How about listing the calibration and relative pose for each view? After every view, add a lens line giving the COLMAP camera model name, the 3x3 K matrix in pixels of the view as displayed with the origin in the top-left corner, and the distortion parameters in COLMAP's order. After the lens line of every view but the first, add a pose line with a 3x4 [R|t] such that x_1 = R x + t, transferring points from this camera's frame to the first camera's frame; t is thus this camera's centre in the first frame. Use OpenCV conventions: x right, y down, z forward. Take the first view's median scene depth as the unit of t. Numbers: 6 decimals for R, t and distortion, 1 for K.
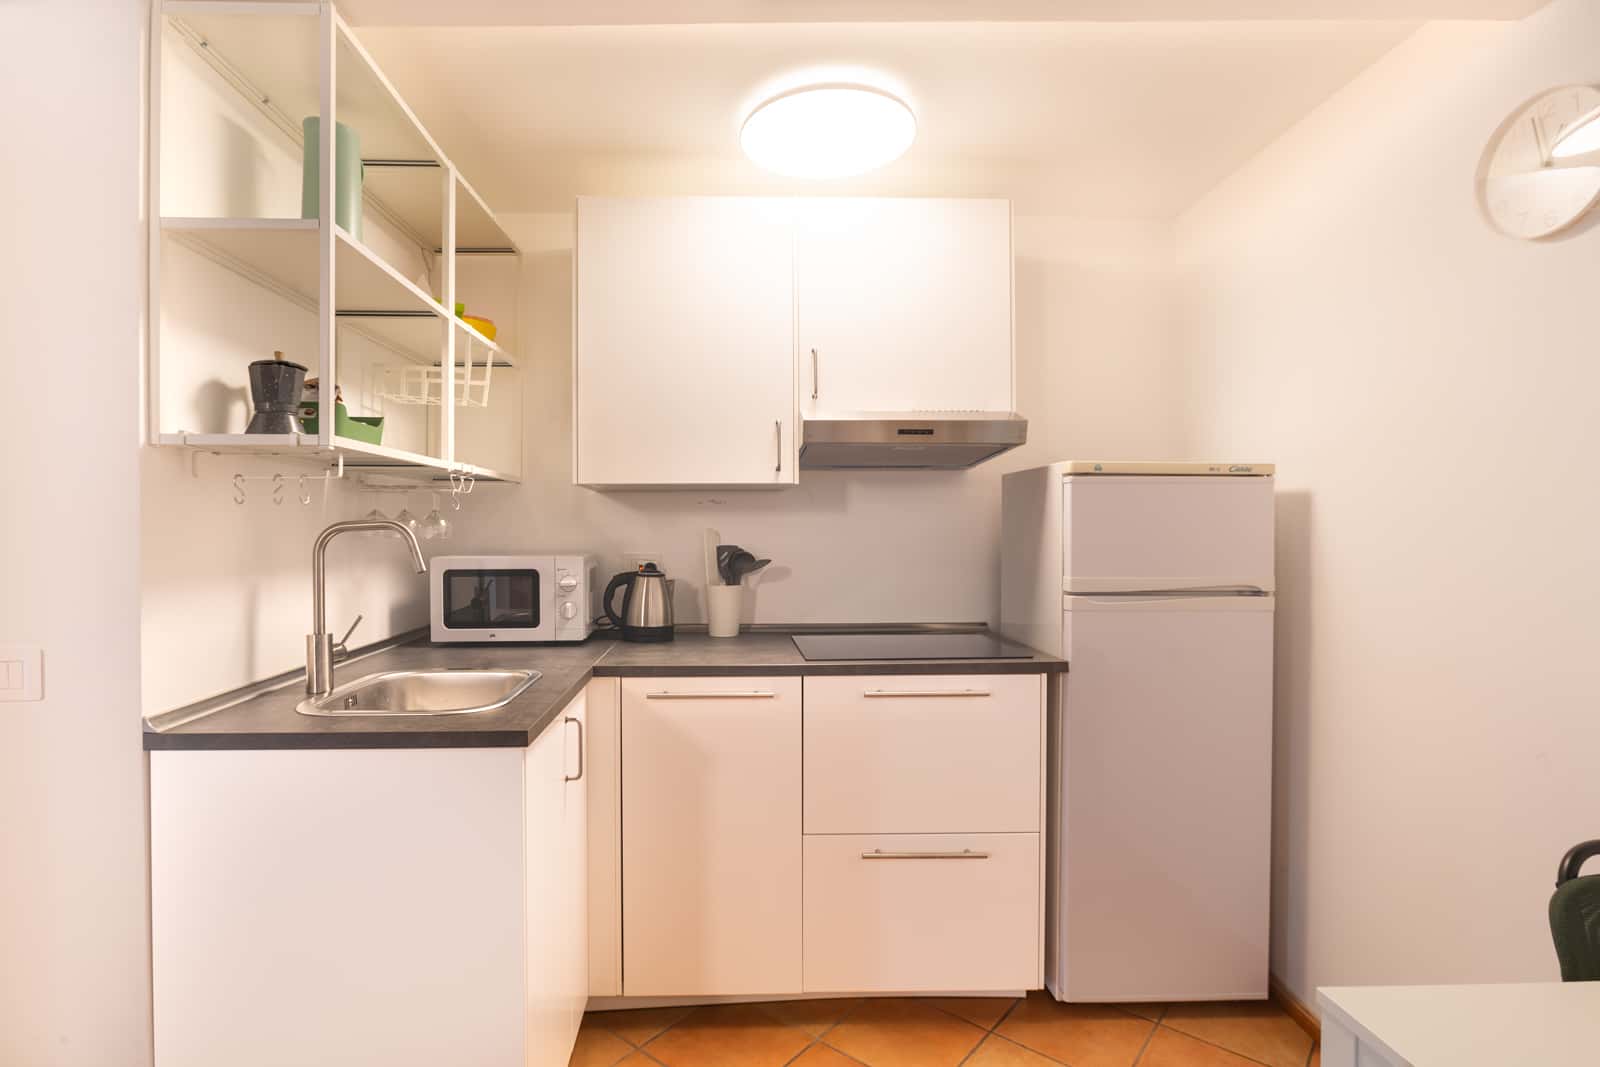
lens RADIAL K [[790.5, 0, 745.7], [0, 790.5, 530.8], [0, 0, 1]] dist [-0.002780, -0.000356]
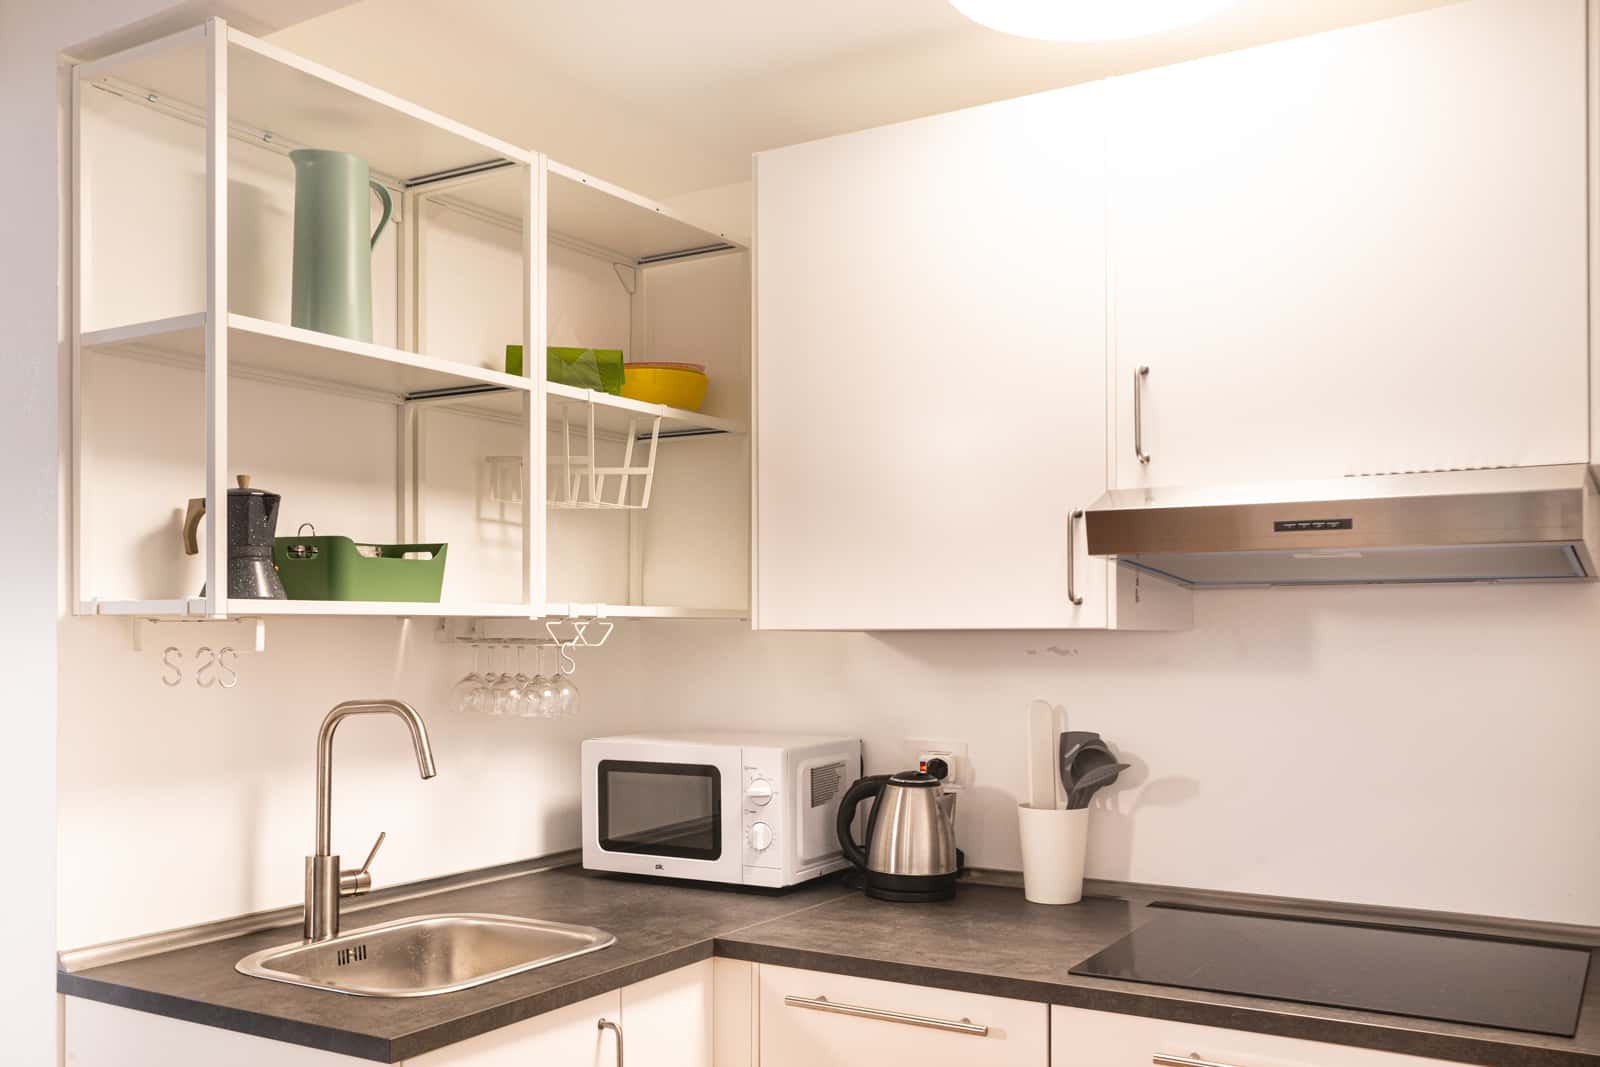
lens RADIAL K [[1422.1, 0, 799.6], [0, 1422.1, 631.1], [0, 0, 1]] dist [0.002580, 0.016934]
pose [[0.843236, 0.000532, -0.537543, 0.390263], [-0.003574, 0.999983, -0.004617, -0.052239], [0.537531, 0.005814, 0.843224, 0.099168]]
